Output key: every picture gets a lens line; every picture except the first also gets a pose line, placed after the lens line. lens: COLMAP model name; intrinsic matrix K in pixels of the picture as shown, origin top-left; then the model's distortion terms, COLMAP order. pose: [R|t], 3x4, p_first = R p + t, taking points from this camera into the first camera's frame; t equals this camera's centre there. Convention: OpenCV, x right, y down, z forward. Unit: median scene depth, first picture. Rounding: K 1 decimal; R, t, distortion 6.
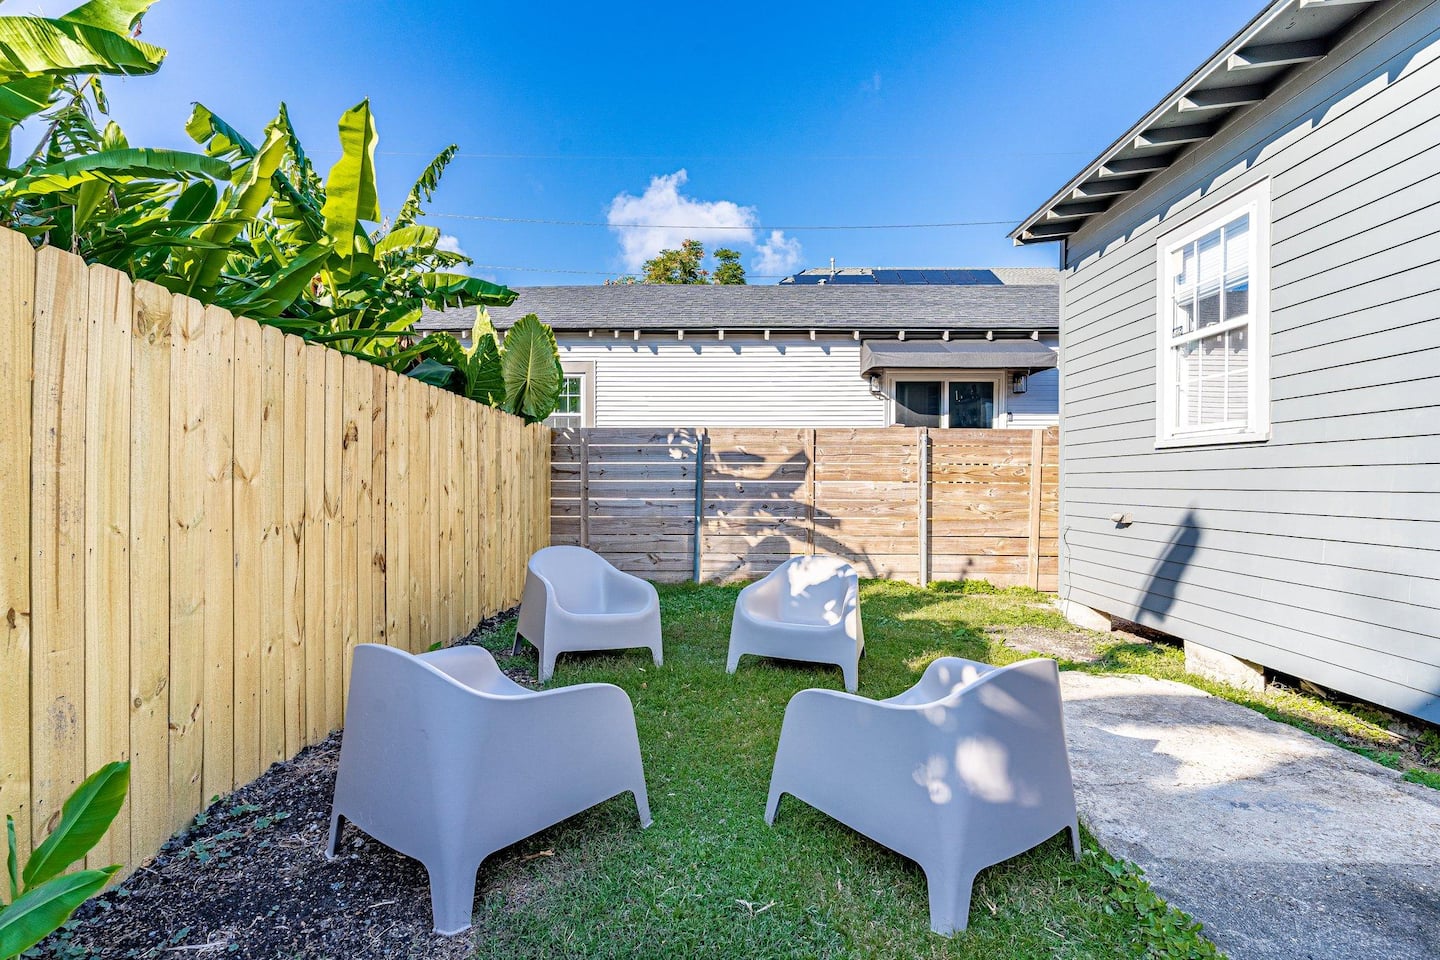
lens RADIAL K [[703.9, 0, 720.0], [0, 703.9, 480.0], [0, 0, 1]] dist [-0.001708, -0.000618]
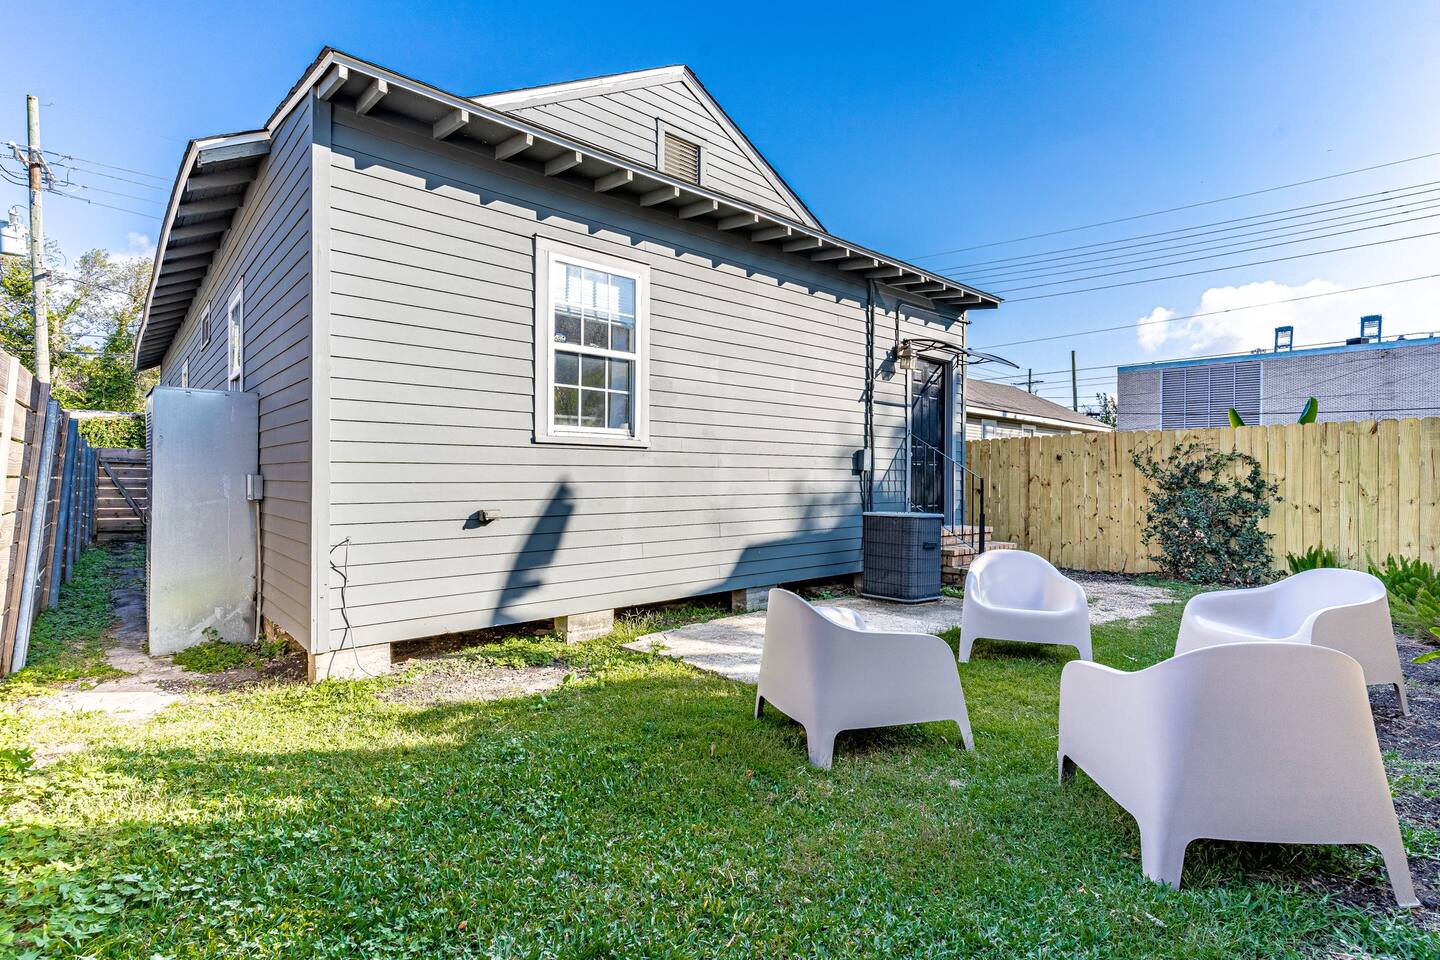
lens RADIAL K [[703.9, 0, 720.0], [0, 703.9, 480.0], [0, 0, 1]] dist [-0.001708, -0.000618]
pose [[-0.678526, -0.005758, 0.734553, -0.298912], [-0.006591, 0.999977, 0.001751, 0.005929], [-0.734546, -0.003653, -0.678549, 1.463803]]
